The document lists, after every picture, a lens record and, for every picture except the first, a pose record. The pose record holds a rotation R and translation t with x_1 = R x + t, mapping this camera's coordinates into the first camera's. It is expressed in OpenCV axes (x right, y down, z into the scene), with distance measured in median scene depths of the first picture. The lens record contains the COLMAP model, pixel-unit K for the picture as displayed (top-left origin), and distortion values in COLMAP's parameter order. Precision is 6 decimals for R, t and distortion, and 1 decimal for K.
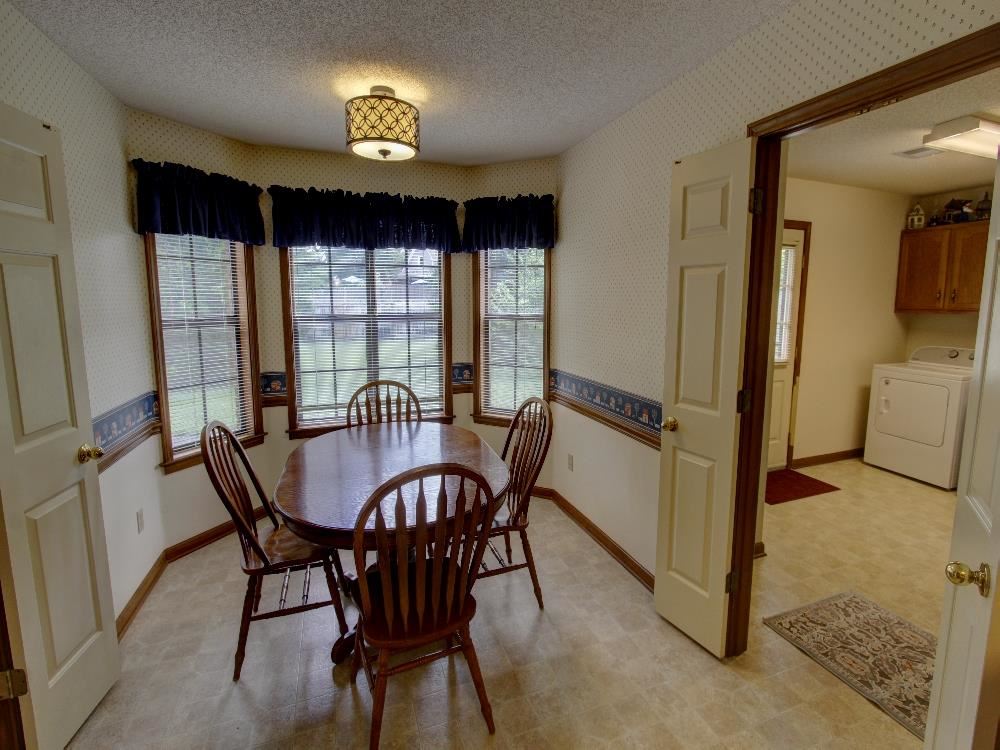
lens RADIAL K [[456.5, 0, 506.2], [0, 456.5, 366.0], [0, 0, 1]] dist [-0.003871, -0.000110]
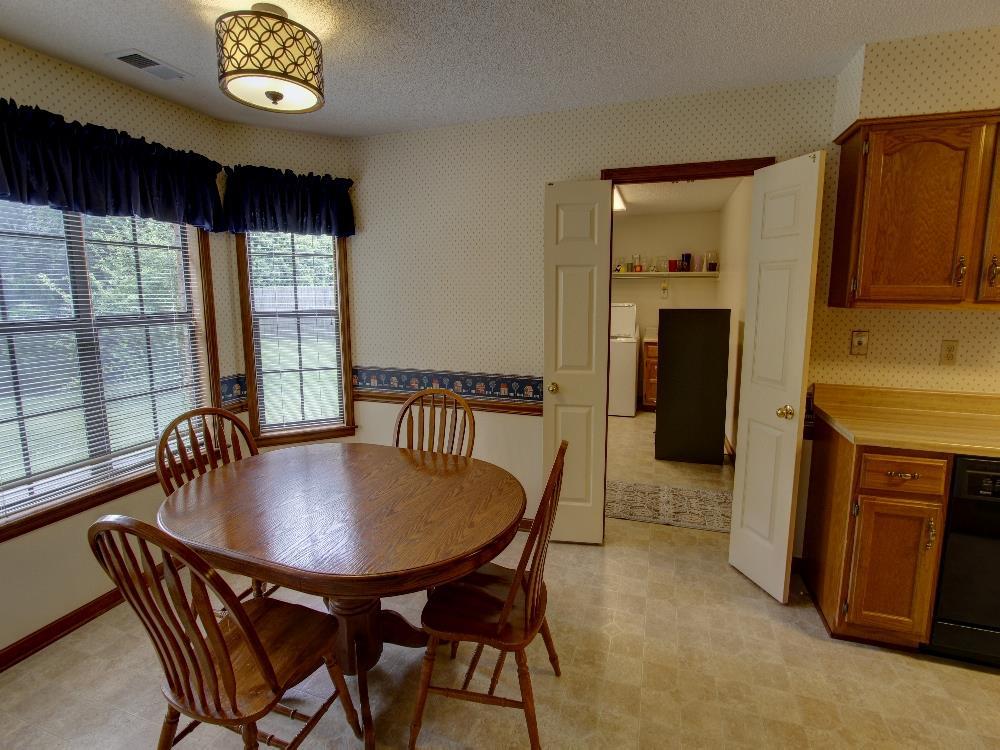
lens RADIAL K [[460.2, 0, 502.2], [0, 460.2, 370.3], [0, 0, 1]] dist [-0.015585, -0.000161]
pose [[0.648460, -0.130297, 0.750015, -0.502811], [0.115024, 0.990702, 0.072662, -0.023322], [-0.752509, 0.039152, 0.657417, 0.183618]]
